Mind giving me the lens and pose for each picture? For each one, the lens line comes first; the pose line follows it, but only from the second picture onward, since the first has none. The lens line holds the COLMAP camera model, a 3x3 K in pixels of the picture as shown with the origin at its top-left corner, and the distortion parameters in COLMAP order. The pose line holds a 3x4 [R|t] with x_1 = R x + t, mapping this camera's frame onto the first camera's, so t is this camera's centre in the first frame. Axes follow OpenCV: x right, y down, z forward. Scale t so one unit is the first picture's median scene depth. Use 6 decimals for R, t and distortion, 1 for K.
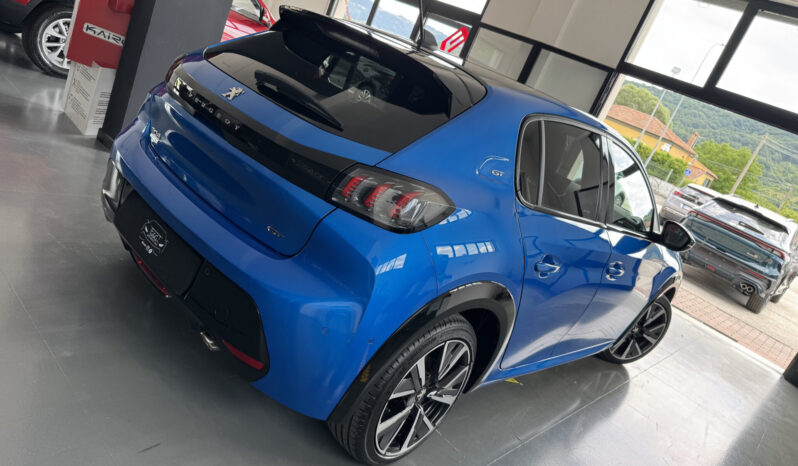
lens RADIAL K [[565.3, 0, 399.0], [0, 565.3, 233.0], [0, 0, 1]] dist [0.004299, 0.002061]
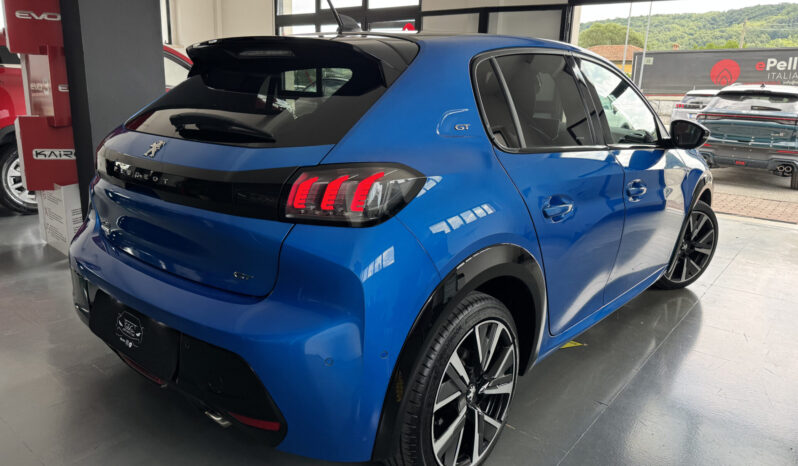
lens RADIAL K [[565.3, 0, 399.0], [0, 565.3, 233.0], [0, 0, 1]] dist [0.004299, 0.002061]
pose [[0.935558, -0.350802, -0.040857, 0.053342], [0.349325, 0.936182, -0.039174, 0.044046], [0.051992, 0.022377, 0.998397, 0.104211]]
